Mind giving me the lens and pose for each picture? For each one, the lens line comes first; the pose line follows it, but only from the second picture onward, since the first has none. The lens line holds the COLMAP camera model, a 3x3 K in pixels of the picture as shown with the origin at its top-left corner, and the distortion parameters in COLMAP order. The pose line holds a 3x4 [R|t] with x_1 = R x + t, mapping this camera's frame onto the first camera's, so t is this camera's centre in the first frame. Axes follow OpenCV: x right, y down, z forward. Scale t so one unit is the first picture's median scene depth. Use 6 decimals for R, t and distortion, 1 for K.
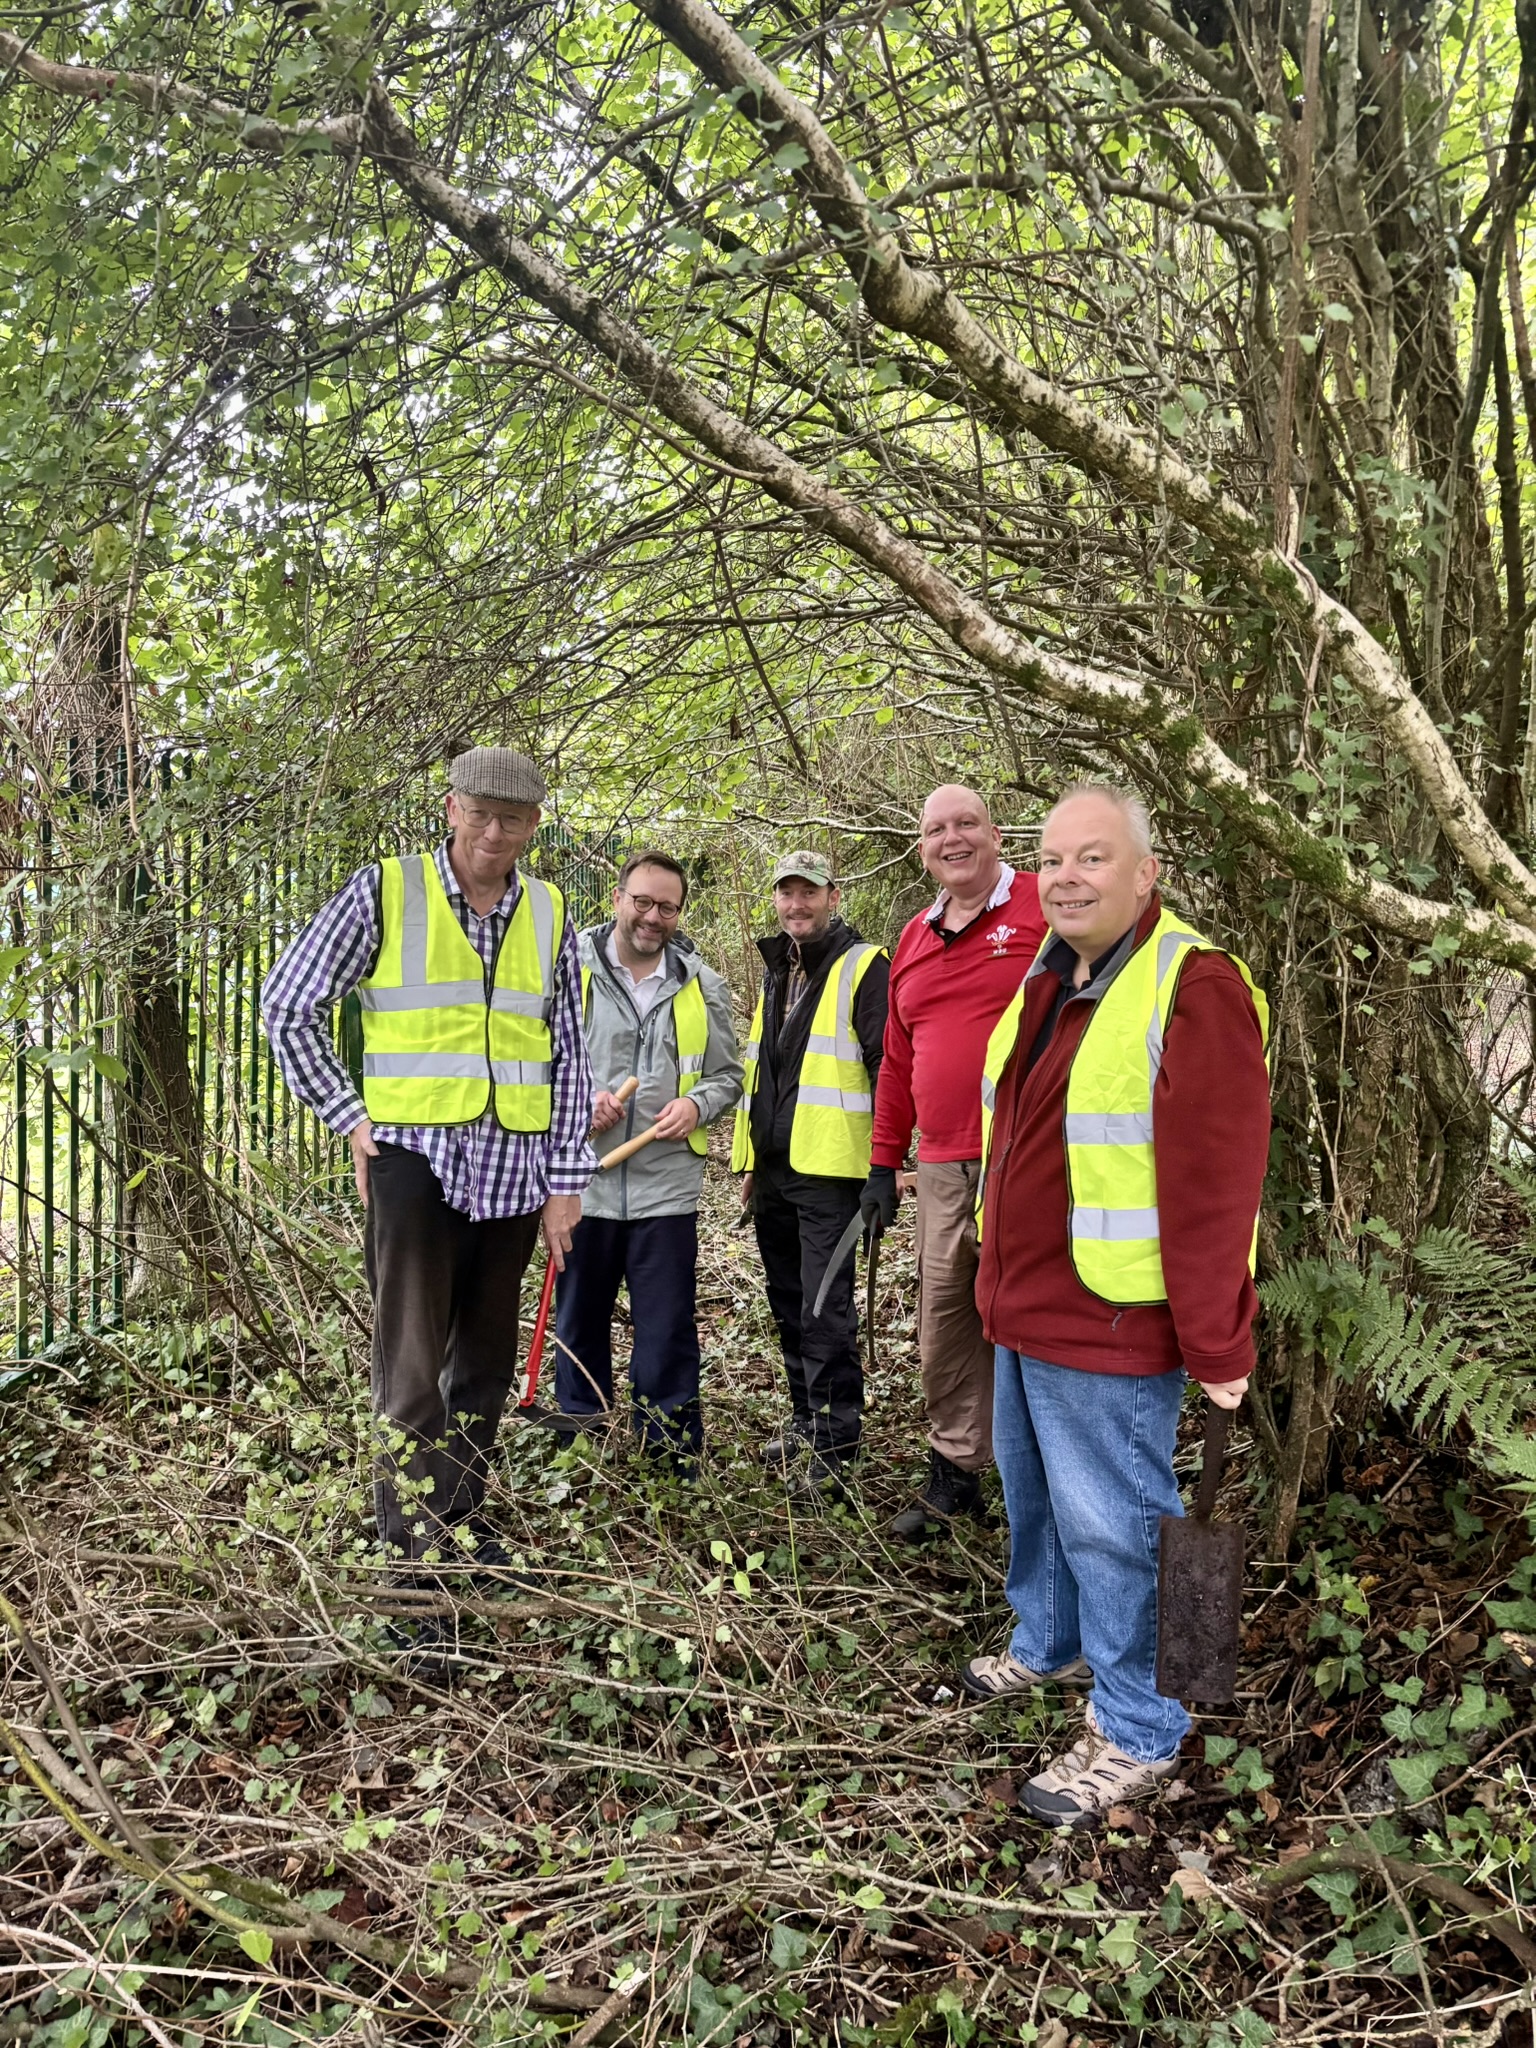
lens RADIAL K [[1547.5, 0, 768.0], [0, 1547.5, 1024.0], [0, 0, 1]] dist [-0.013396, -0.004992]
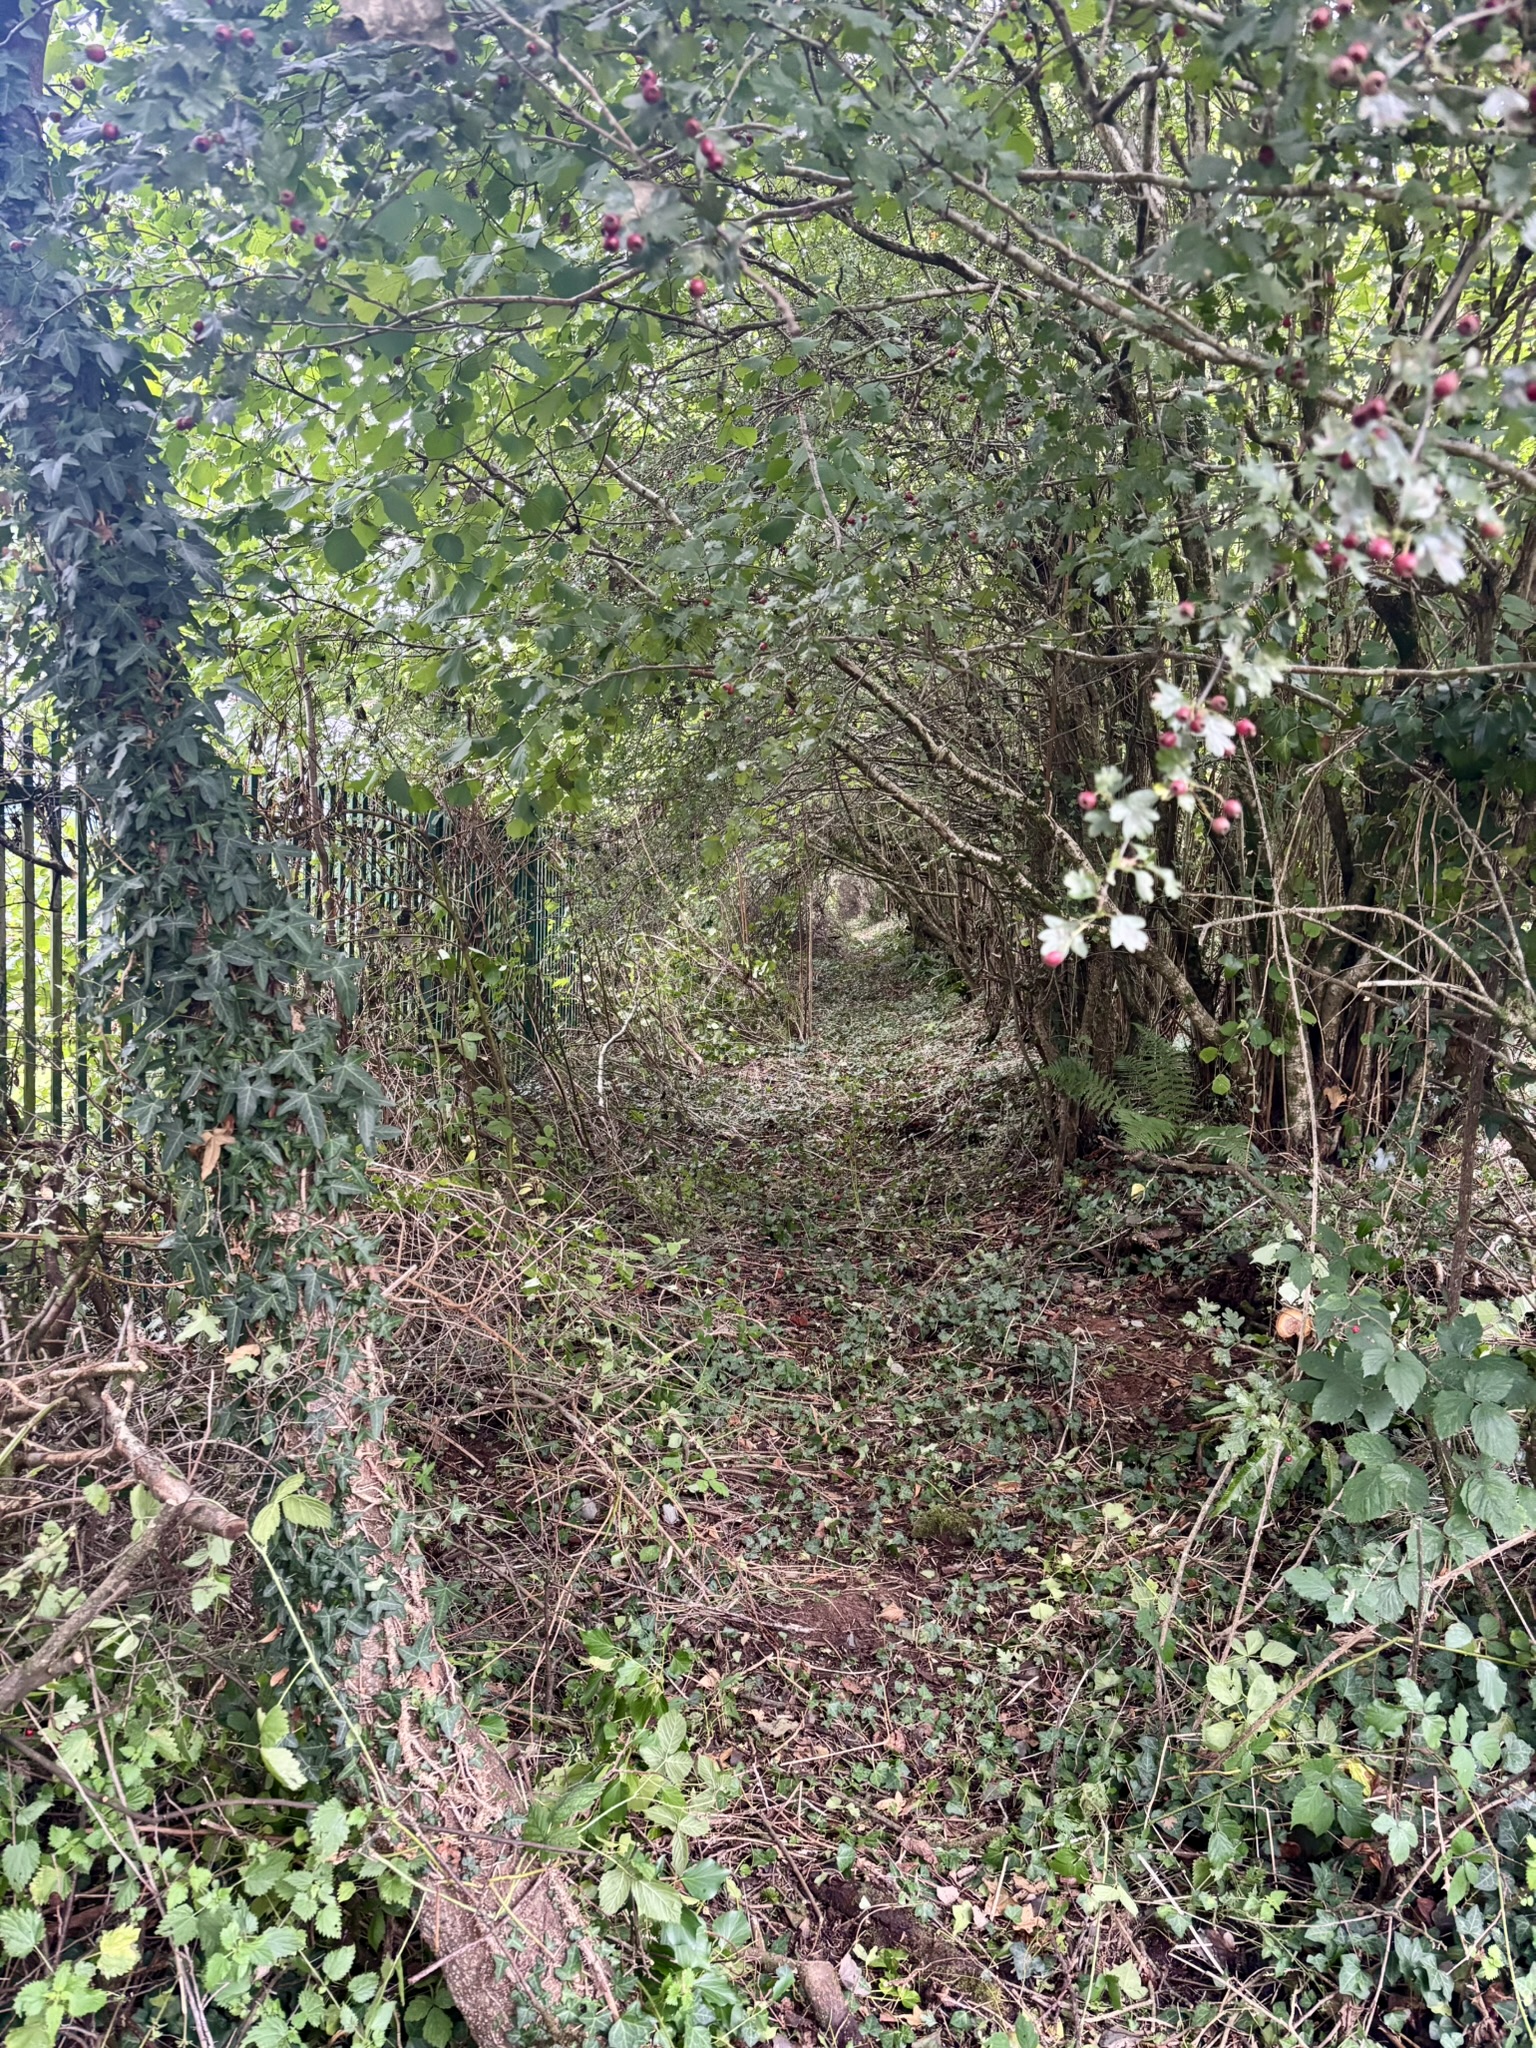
lens RADIAL K [[1575.9, 0, 777.6], [0, 1575.9, 1085.4], [0, 0, 1]] dist [0.005007, -0.000741]
pose [[0.997749, 0.018096, 0.064564, -0.270789], [-0.021001, 0.998784, 0.044599, 0.079122], [-0.063679, -0.045854, 0.996916, -1.432117]]
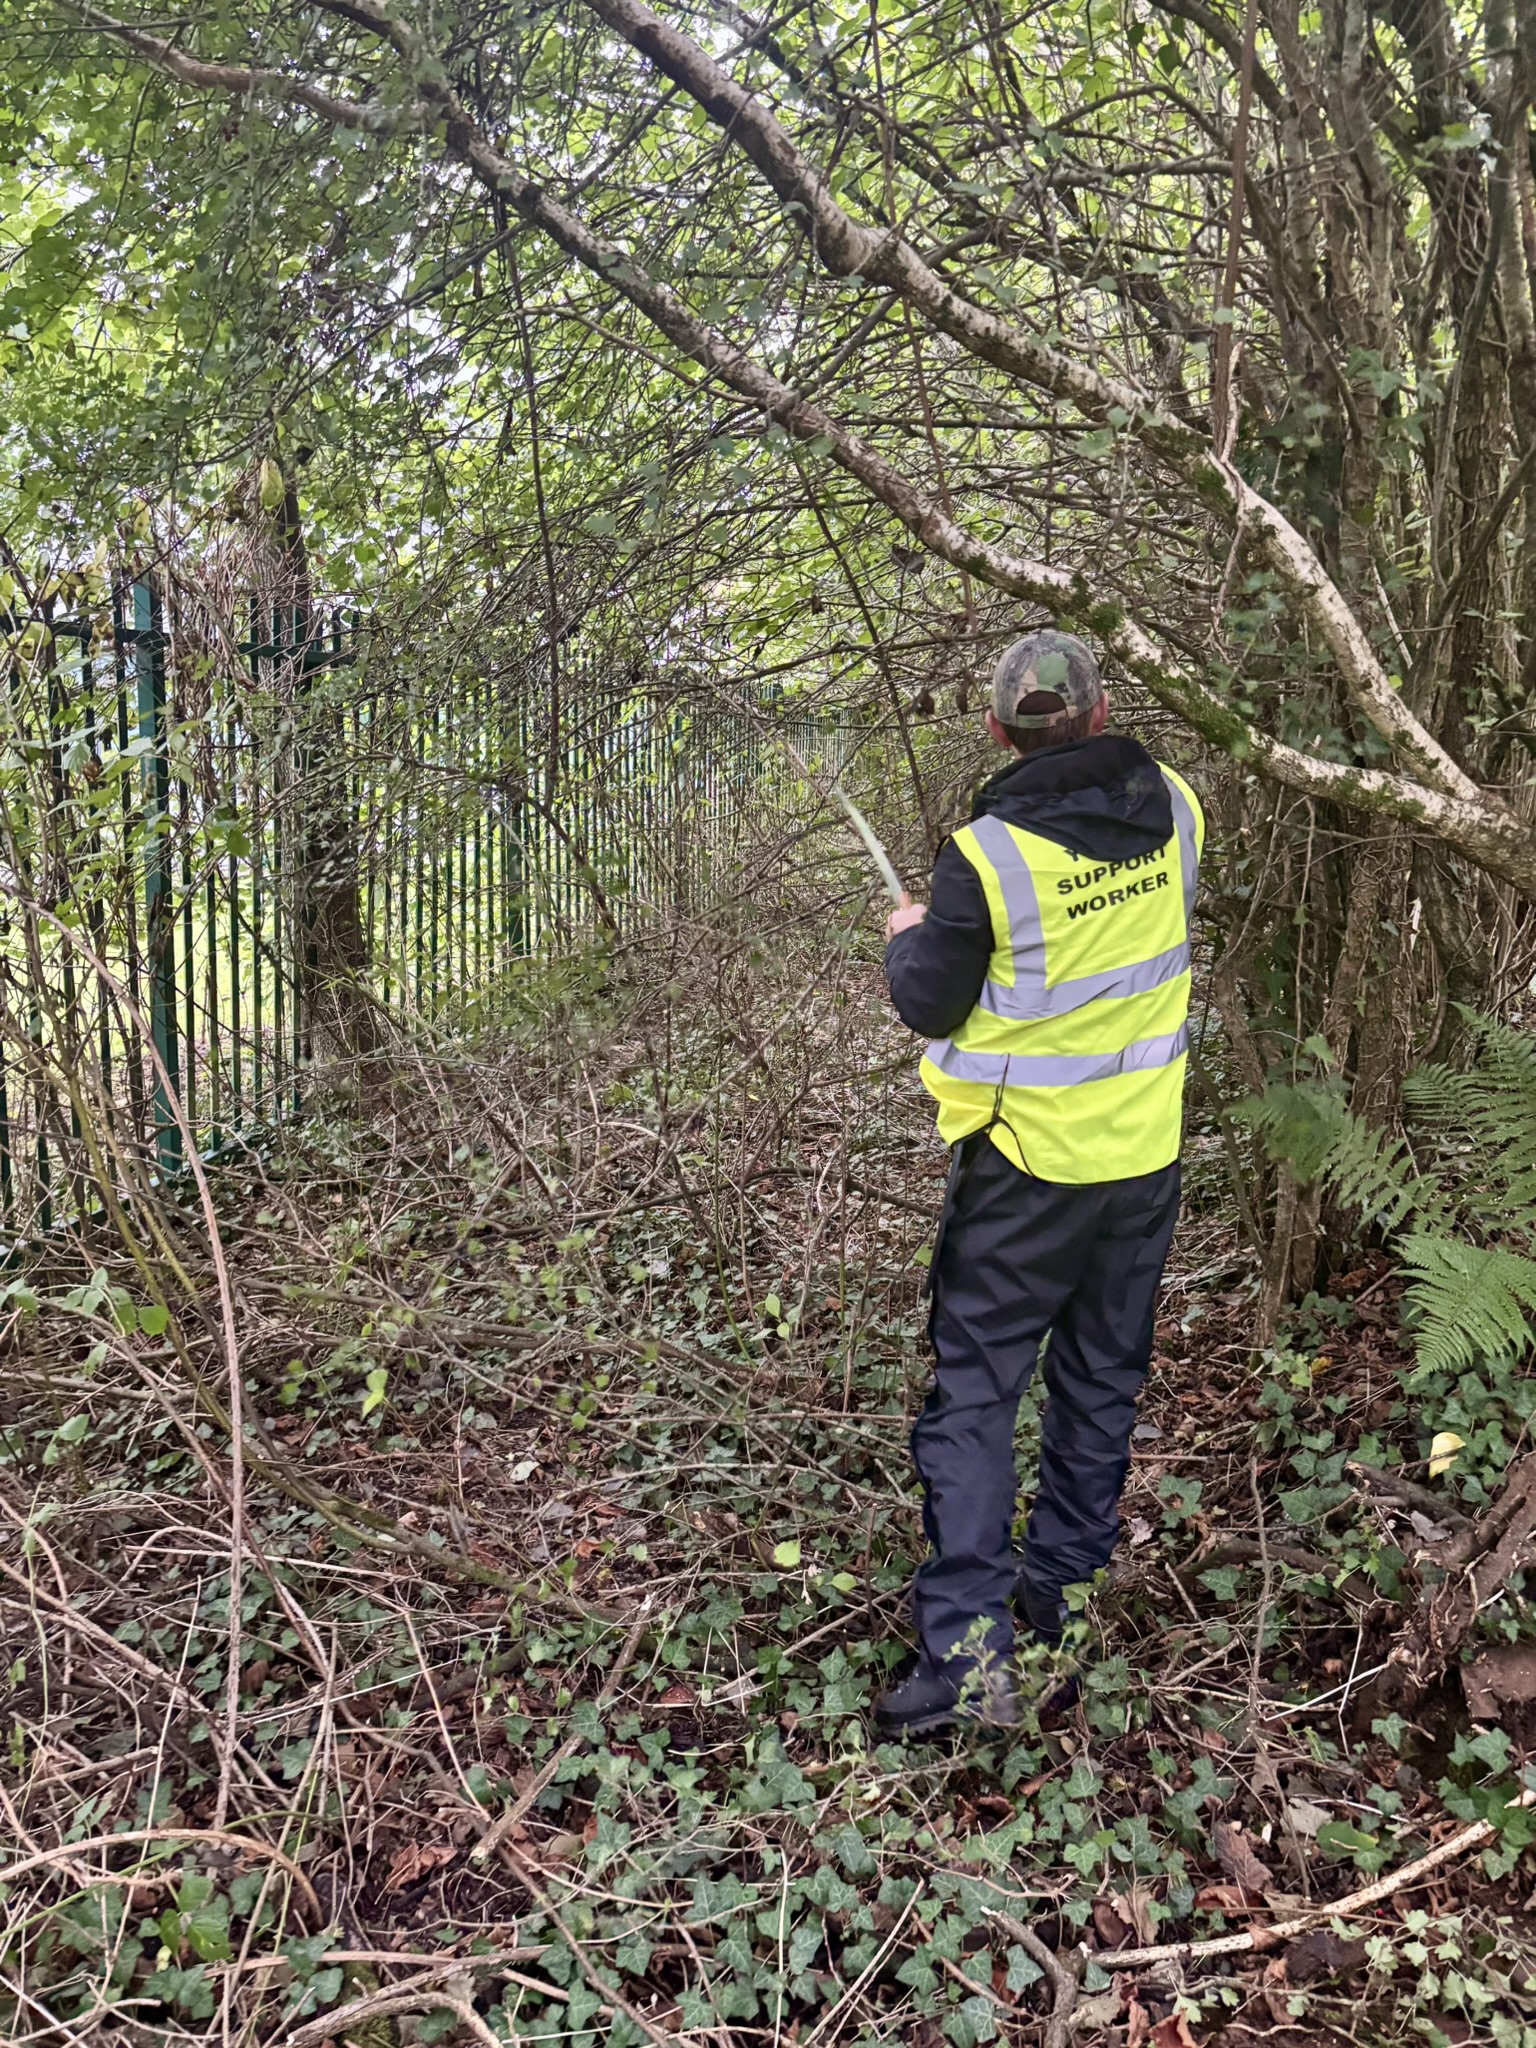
lens RADIAL K [[1582.9, 0, 767.5], [0, 1582.9, 1069.6], [0, 0, 1]] dist [-0.053366, -0.003774]
pose [[0.991715, 0.035274, -0.123520, 0.101754], [-0.019975, 0.992208, 0.122978, 0.008188], [0.126895, -0.119492, 0.984692, -0.155851]]
